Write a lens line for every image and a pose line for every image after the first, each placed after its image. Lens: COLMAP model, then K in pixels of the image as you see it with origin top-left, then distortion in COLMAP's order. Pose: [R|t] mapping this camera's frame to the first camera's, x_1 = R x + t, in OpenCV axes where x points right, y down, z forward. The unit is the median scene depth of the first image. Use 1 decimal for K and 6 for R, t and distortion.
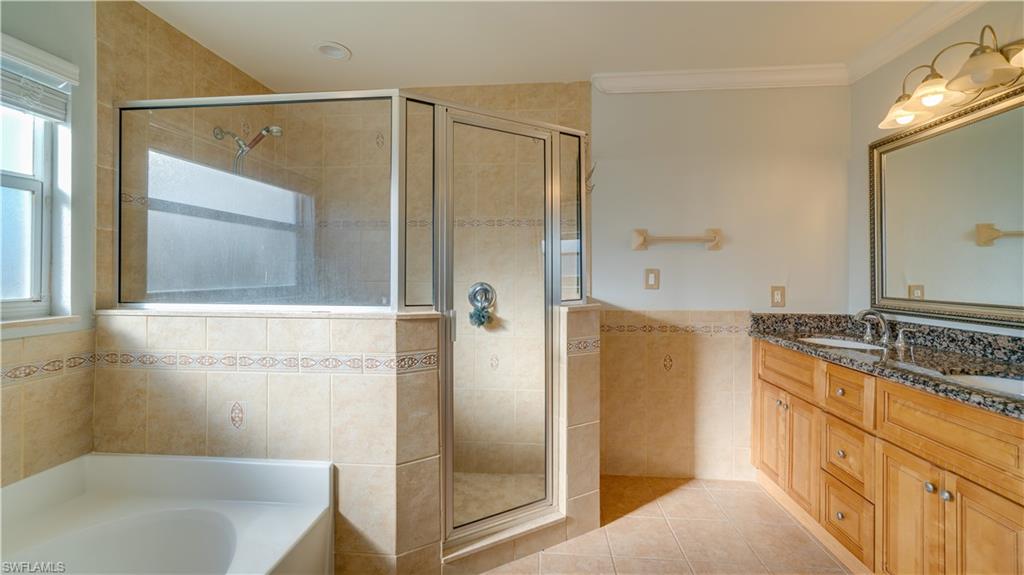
lens RADIAL K [[410.2, 0, 509.6], [0, 410.2, 283.1], [0, 0, 1]] dist [-0.004247, -0.000318]
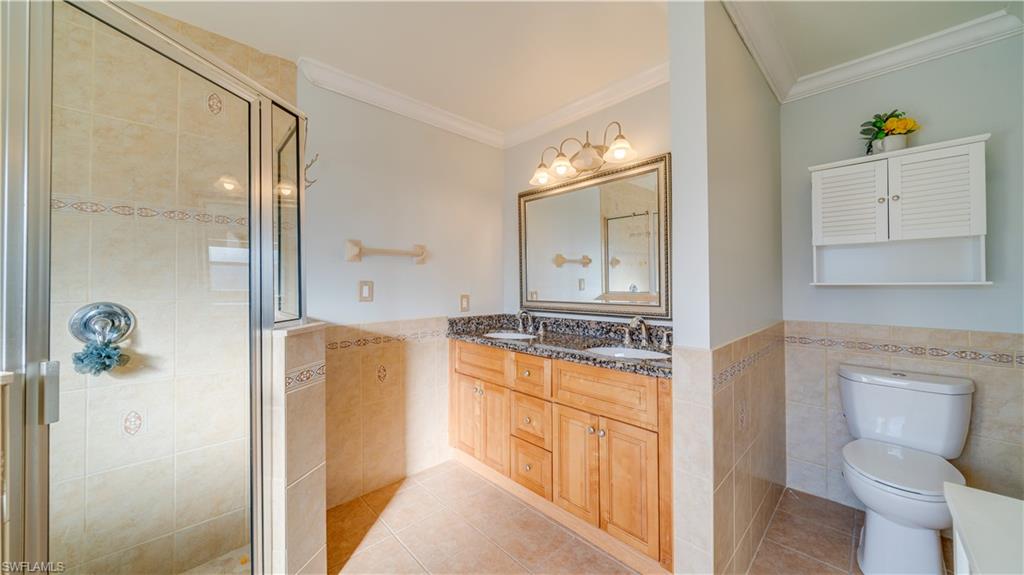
lens RADIAL K [[350.5, 0, 507.5], [0, 350.5, 282.3], [0, 0, 1]] dist [-0.006152, 0.000063]
pose [[0.671174, -0.002087, 0.741297, -0.060438], [0.026653, 0.999417, -0.021318, -0.005569], [-0.740820, 0.034066, 0.670839, 0.233624]]
